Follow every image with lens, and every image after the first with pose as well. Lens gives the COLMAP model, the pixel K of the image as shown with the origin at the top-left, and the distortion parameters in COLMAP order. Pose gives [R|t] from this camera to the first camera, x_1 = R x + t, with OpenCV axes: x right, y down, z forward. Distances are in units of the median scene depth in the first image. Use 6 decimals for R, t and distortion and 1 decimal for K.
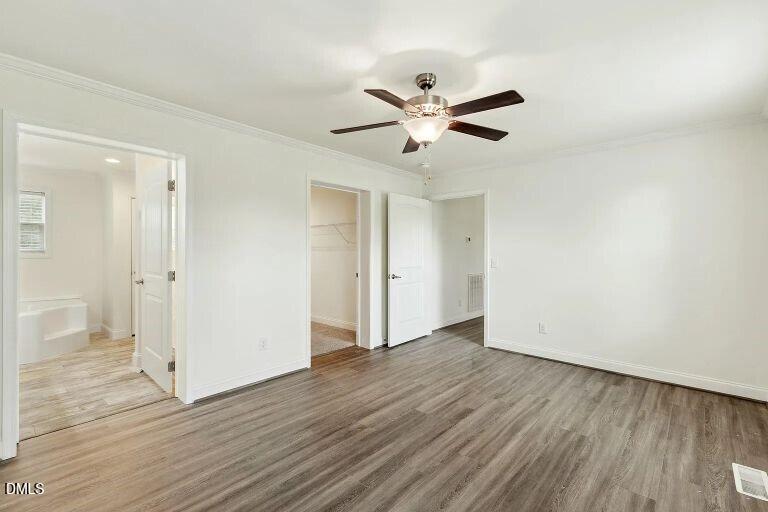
lens RADIAL K [[336.9, 0, 385.7], [0, 336.9, 251.5], [0, 0, 1]] dist [0.012455, -0.000199]
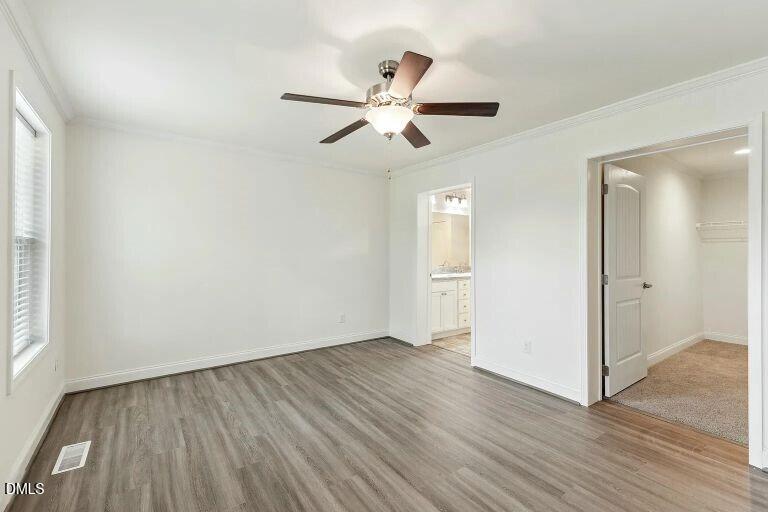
lens RADIAL K [[336.9, 0, 385.7], [0, 336.9, 251.5], [0, 0, 1]] dist [0.012455, -0.000199]
pose [[-0.198308, -0.004532, -0.980129, 1.017057], [-0.004617, 0.999983, -0.003689, -0.001964], [0.980129, 0.003794, -0.198325, 1.164925]]
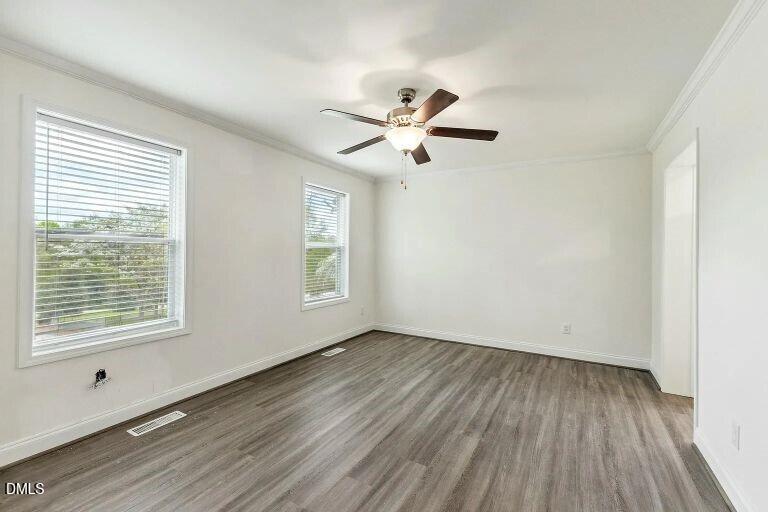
lens RADIAL K [[331.3, 0, 394.0], [0, 331.3, 257.8], [0, 0, 1]] dist [-0.001546, -0.000172]
pose [[-0.971370, -0.009310, -0.237388, 0.399074], [-0.013277, 0.999798, 0.015117, -0.001653], [0.237200, 0.017836, -0.971297, 2.004961]]
